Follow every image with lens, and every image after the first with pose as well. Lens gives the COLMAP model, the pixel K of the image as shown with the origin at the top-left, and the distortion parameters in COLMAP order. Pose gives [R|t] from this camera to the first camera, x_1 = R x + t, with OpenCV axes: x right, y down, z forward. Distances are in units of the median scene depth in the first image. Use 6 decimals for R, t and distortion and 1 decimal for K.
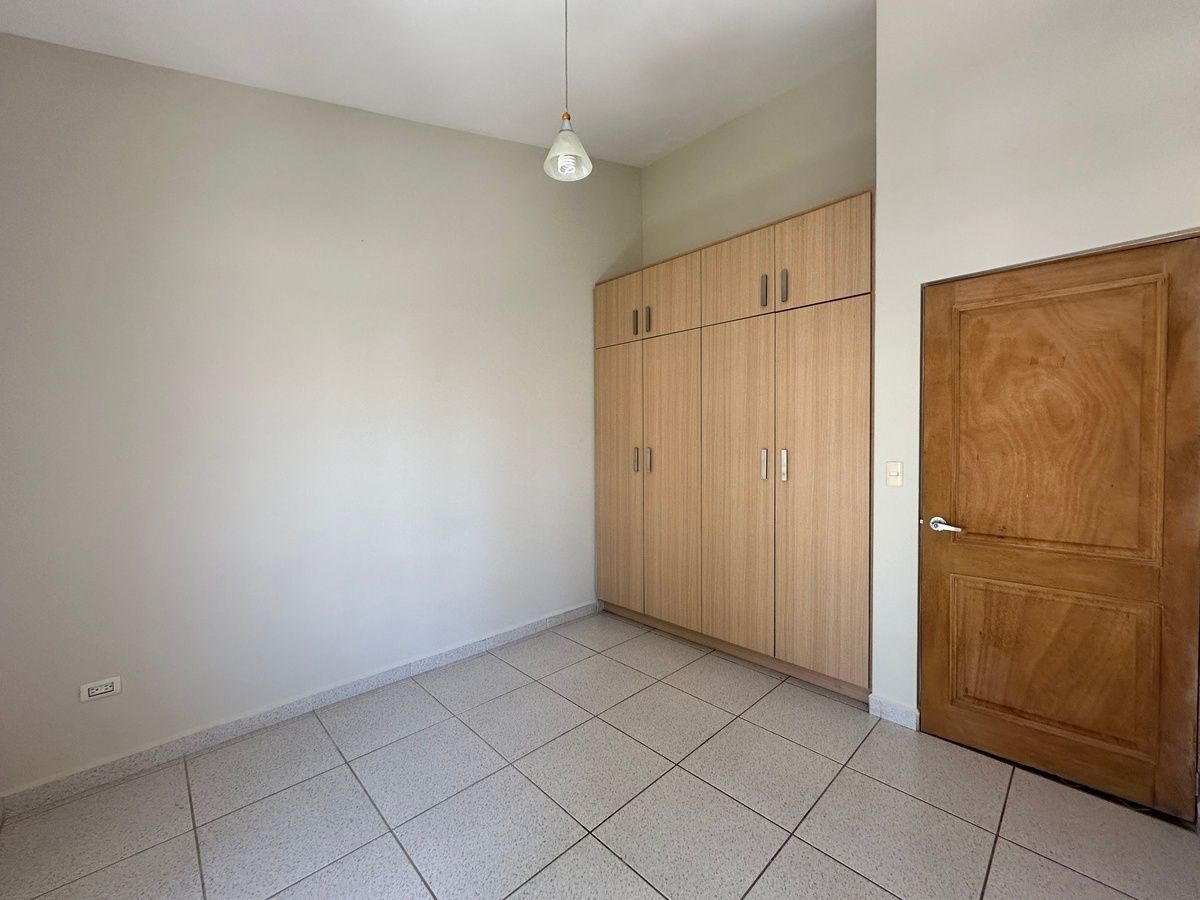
lens RADIAL K [[478.3, 0, 602.2], [0, 478.3, 447.6], [0, 0, 1]] dist [-0.002725, 0.000452]
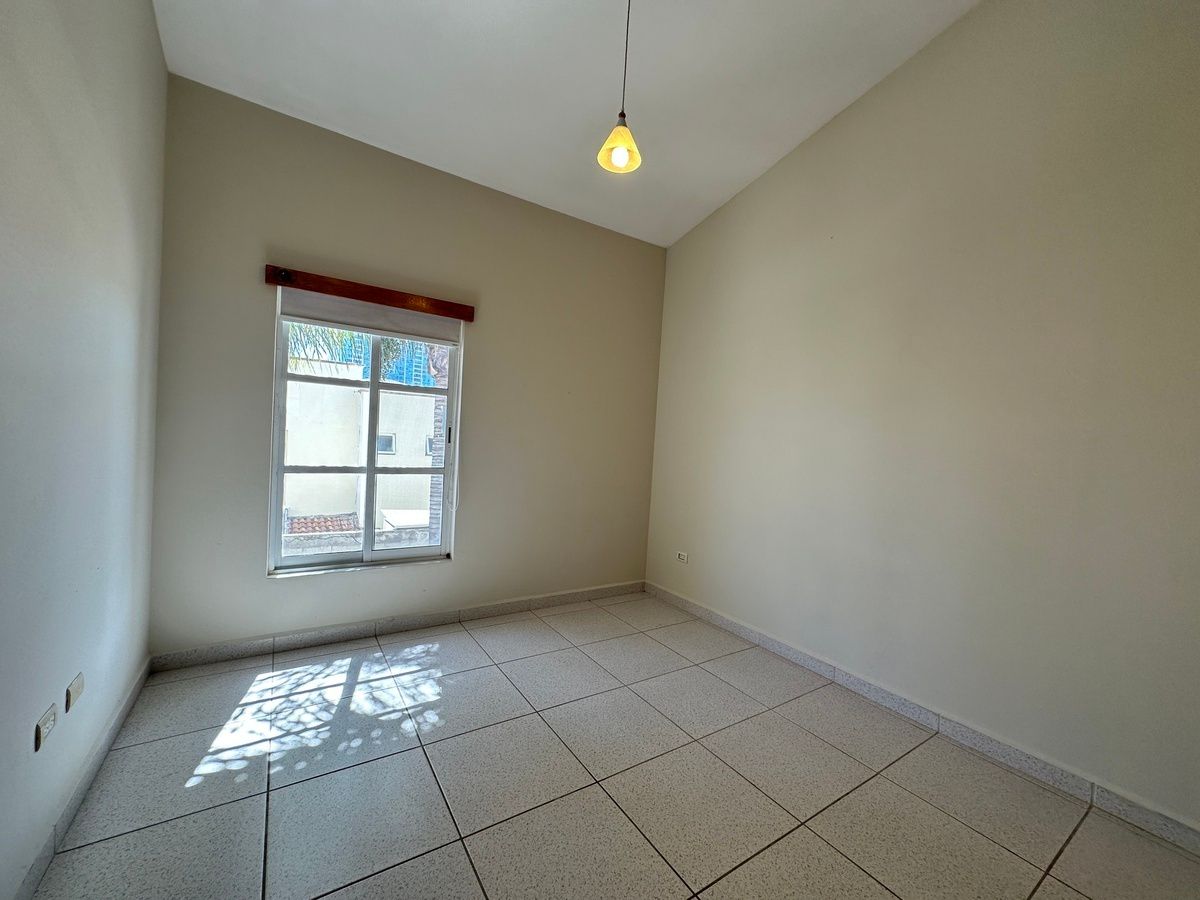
lens RADIAL K [[478.3, 0, 606.8], [0, 478.3, 451.8], [0, 0, 1]] dist [-0.002725, 0.000452]
pose [[-0.179910, 0.027538, -0.983298, 0.586316], [-0.068436, 0.996836, 0.040438, 0.019991], [0.981300, 0.074568, -0.177456, 0.684140]]
